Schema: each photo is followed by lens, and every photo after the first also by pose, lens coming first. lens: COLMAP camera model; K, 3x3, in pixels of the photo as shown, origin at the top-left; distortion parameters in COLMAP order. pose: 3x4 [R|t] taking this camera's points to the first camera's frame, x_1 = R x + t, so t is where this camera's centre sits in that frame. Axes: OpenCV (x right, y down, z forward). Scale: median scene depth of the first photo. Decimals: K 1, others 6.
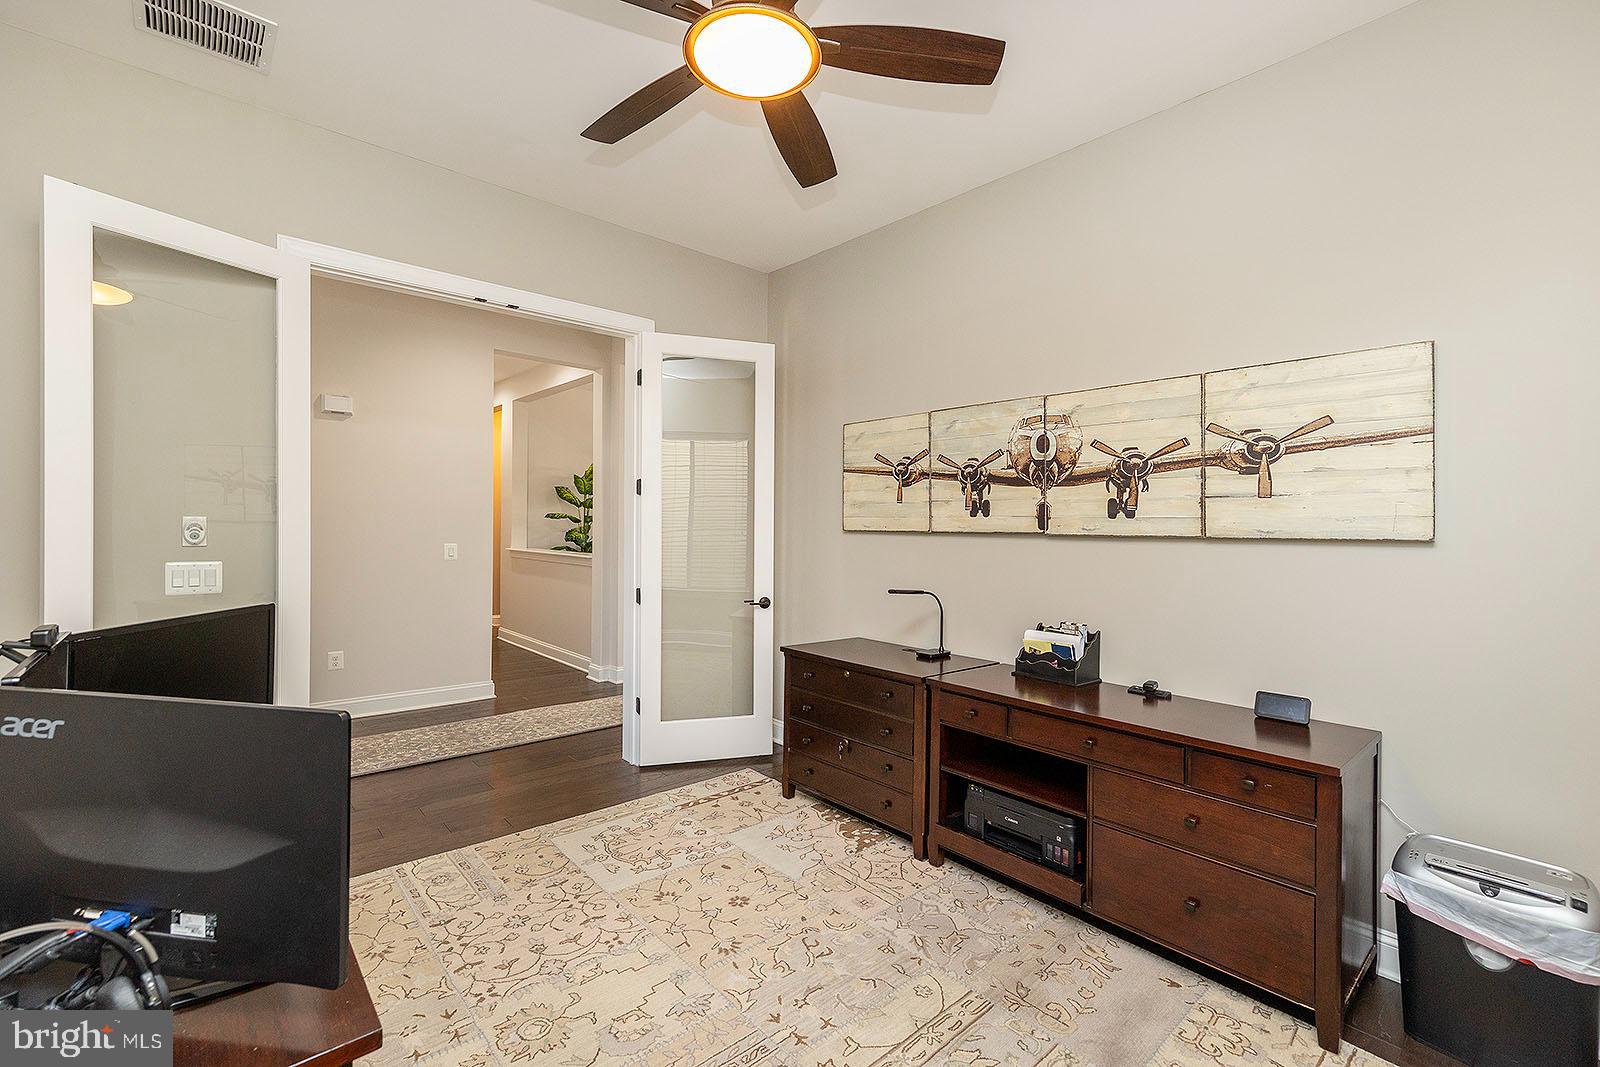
lens RADIAL K [[687.2, 0, 808.1], [0, 687.2, 524.9], [0, 0, 1]] dist [0.002665, -0.000081]
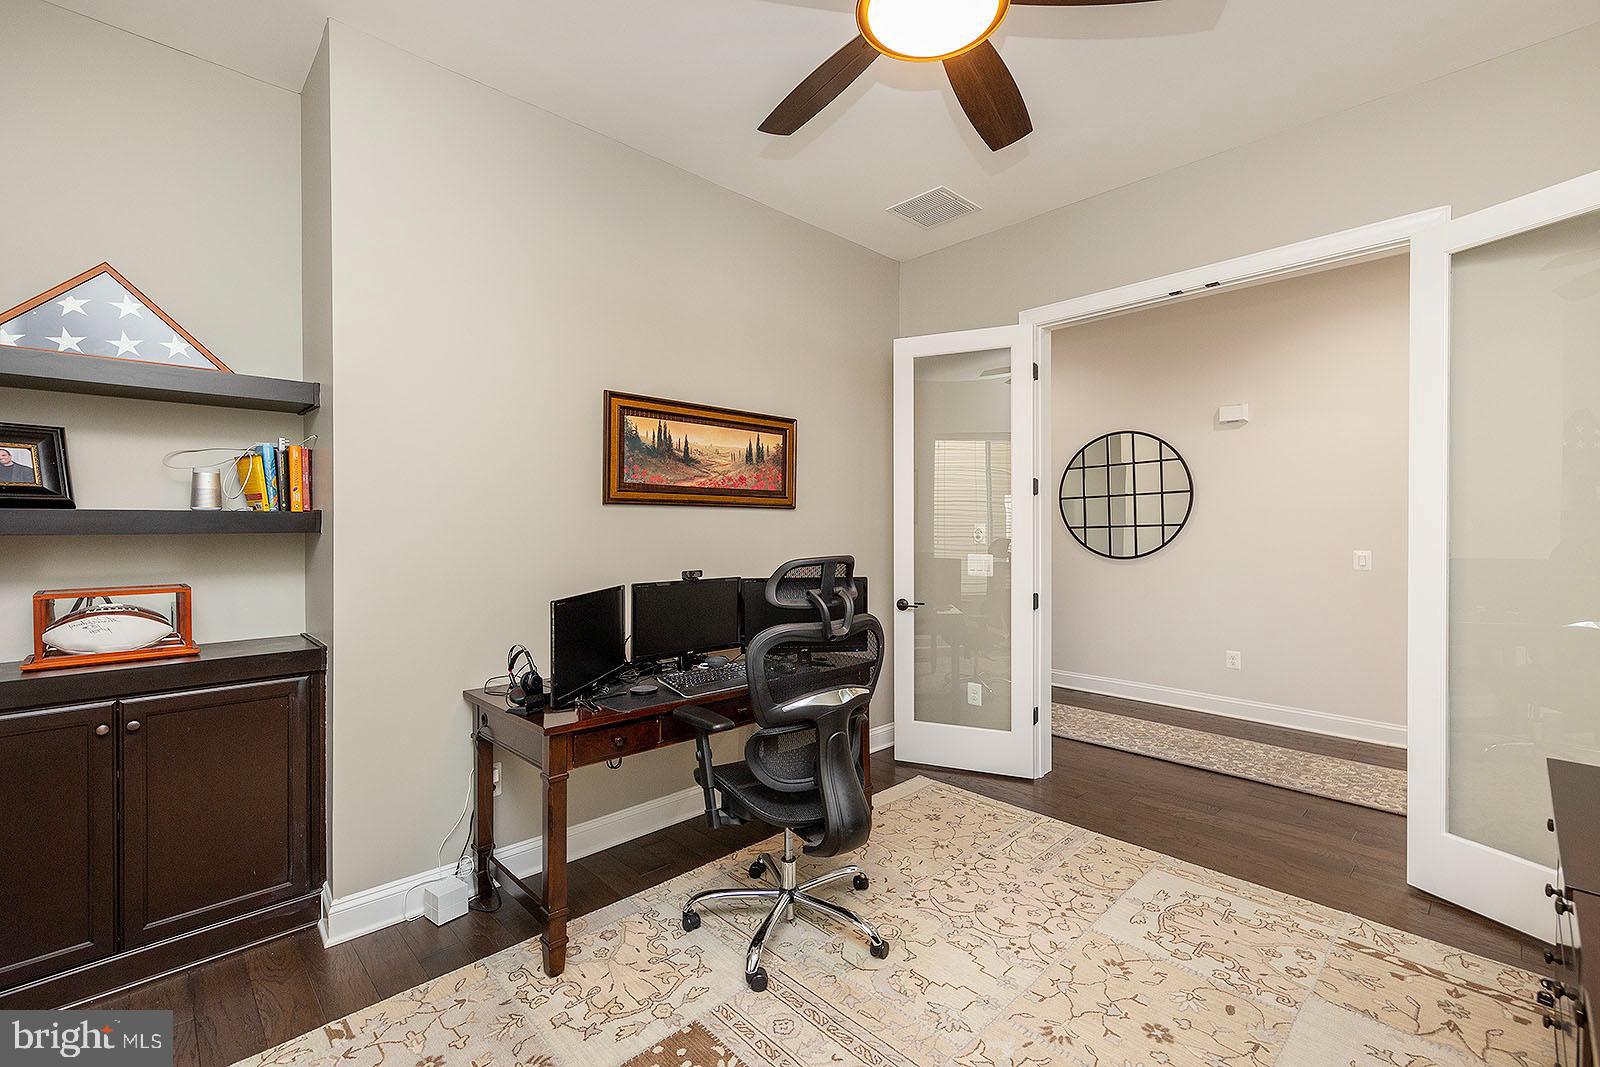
lens RADIAL K [[687.2, 0, 808.6], [0, 687.2, 536.1], [0, 0, 1]] dist [0.002665, -0.000081]
pose [[0.047917, -0.000410, -0.998851, 0.494639], [0.003497, 0.999994, -0.000243, 0.011529], [0.998845, -0.003481, 0.047918, 0.474727]]
